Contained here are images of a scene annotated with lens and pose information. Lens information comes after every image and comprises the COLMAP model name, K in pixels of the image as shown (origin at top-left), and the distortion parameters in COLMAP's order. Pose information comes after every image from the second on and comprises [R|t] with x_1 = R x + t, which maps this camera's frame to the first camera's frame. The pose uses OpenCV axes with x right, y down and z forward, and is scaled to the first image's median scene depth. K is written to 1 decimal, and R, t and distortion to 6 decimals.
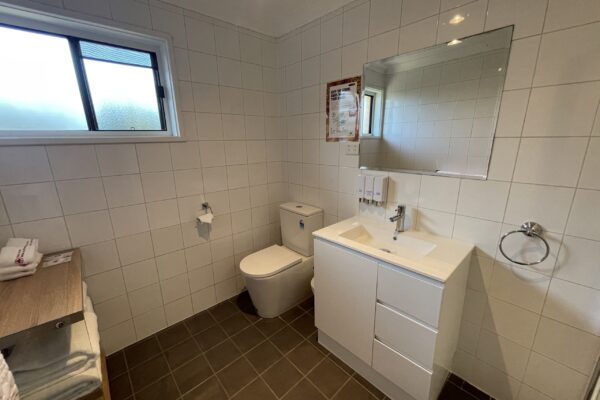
lens RADIAL K [[244.3, 0, 299.1], [0, 244.3, 199.7], [0, 0, 1]] dist [-0.000980, 0.000019]
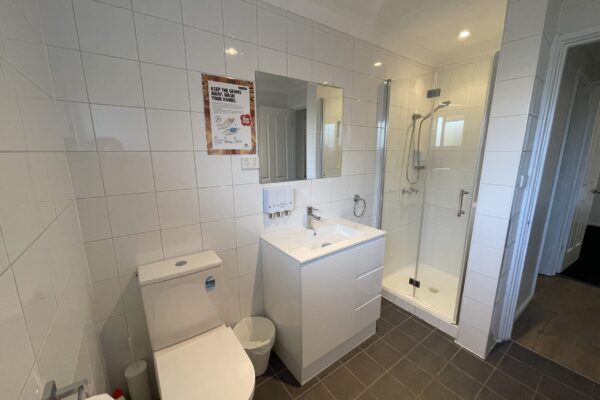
lens RADIAL K [[244.3, 0, 296.4], [0, 244.3, 201.1], [0, 0, 1]] dist [-0.000980, 0.000019]
pose [[0.118351, -0.185630, 0.975466, -0.650296], [0.244374, 0.957602, 0.152581, -0.173711], [-0.962432, 0.220320, 0.158696, 0.752509]]
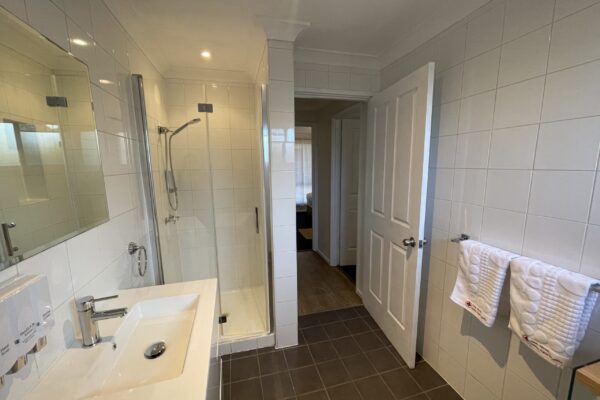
lens RADIAL K [[244.3, 0, 298.7], [0, 244.3, 200.6], [0, 0, 1]] dist [-0.000980, 0.000019]
pose [[-0.896218, -0.037568, 0.442021, -0.206891], [0.136346, 0.924850, 0.355053, -0.271563], [-0.422142, 0.378473, -0.823744, 1.017432]]
